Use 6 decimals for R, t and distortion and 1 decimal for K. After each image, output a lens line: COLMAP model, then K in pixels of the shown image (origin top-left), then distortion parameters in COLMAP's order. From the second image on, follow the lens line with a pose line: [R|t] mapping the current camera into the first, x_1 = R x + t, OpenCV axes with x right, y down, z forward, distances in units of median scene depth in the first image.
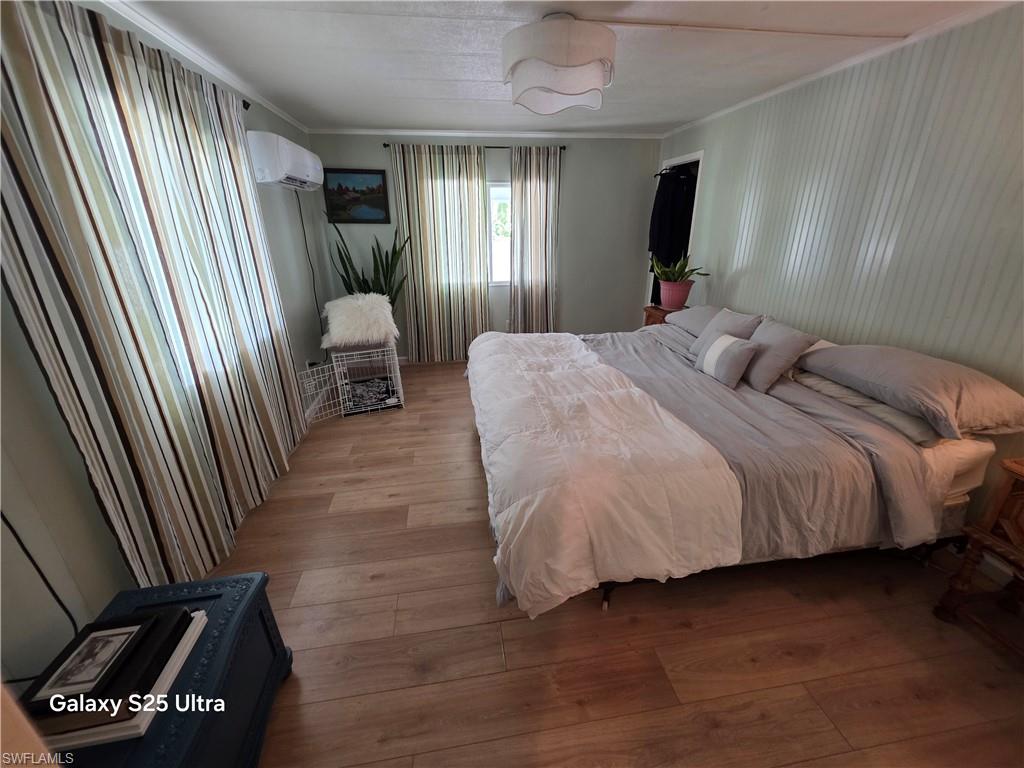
lens RADIAL K [[411.2, 0, 515.1], [0, 411.2, 381.1], [0, 0, 1]] dist [-0.000460, -0.000048]
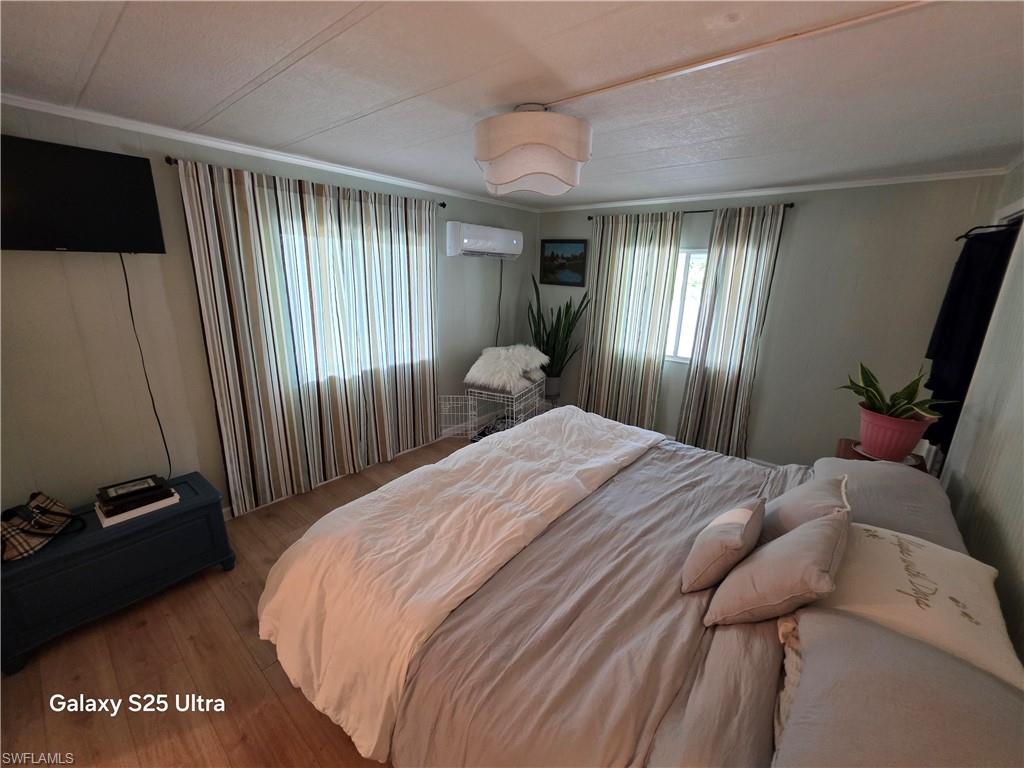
lens RADIAL K [[411.2, 0, 515.1], [0, 411.2, 381.1], [0, 0, 1]] dist [-0.000460, -0.000048]
pose [[0.657423, 0.225153, -0.719097, 0.419171], [-0.303322, 0.952657, 0.020974, -0.123274], [0.689775, 0.204329, 0.694593, 0.192846]]
